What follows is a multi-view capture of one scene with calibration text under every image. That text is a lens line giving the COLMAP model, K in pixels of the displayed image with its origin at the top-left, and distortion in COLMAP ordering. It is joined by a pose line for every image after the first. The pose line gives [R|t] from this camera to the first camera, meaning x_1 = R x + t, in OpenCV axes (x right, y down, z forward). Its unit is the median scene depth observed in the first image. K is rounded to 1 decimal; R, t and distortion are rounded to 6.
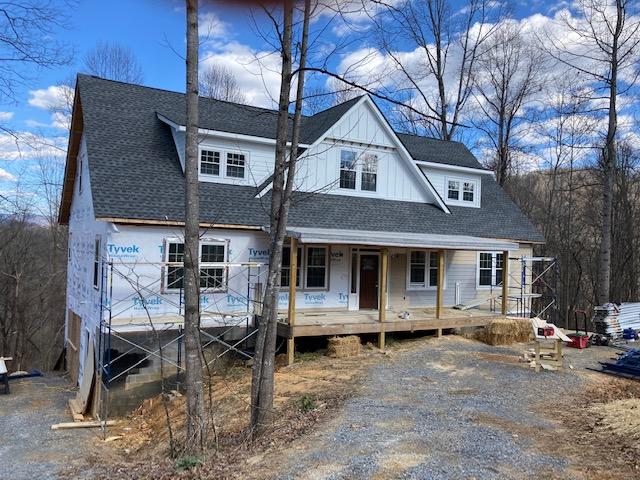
lens RADIAL K [[529.6, 0, 315.6], [0, 529.6, 237.5], [0, 0, 1]] dist [0.031445, -0.011017]
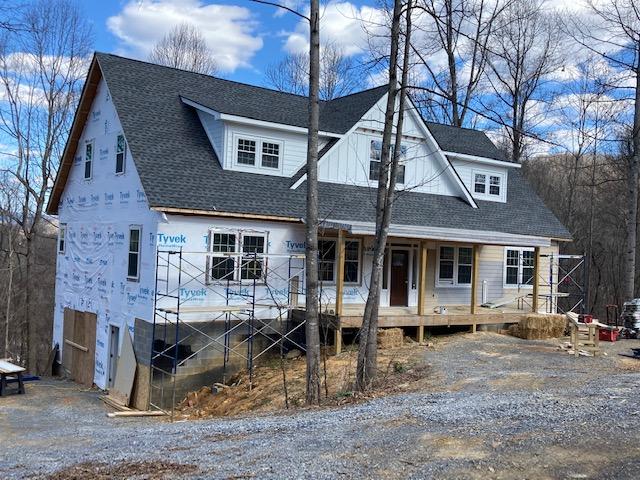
lens RADIAL K [[689.8, 0, 318.4], [0, 689.8, 238.2], [0, 0, 1]] dist [0.126850, -0.399783]
pose [[0.996033, 0.010686, 0.088345, -0.165947], [-0.010788, 0.999942, 0.000674, 0.013398], [-0.088332, -0.001624, 0.996090, -0.252721]]
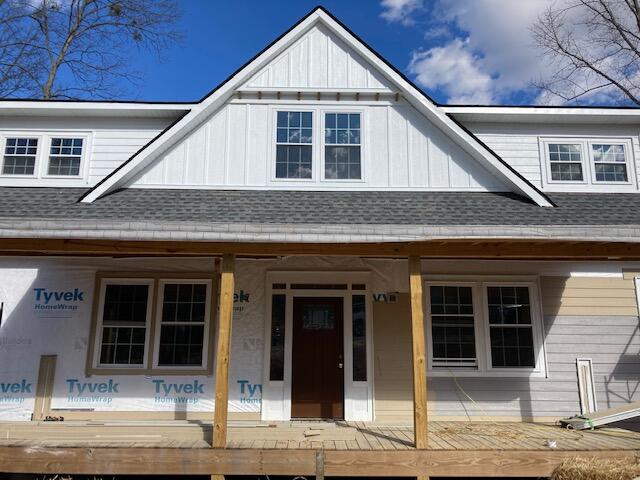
lens RADIAL K [[529.6, 0, 315.6], [0, 529.6, 237.5], [0, 0, 1]] dist [0.031445, -0.011017]
pose [[0.868074, -0.139996, -0.476287, 0.347635], [0.031879, 0.973153, -0.227939, 0.093137], [0.495411, 0.182685, 0.849232, 0.620777]]
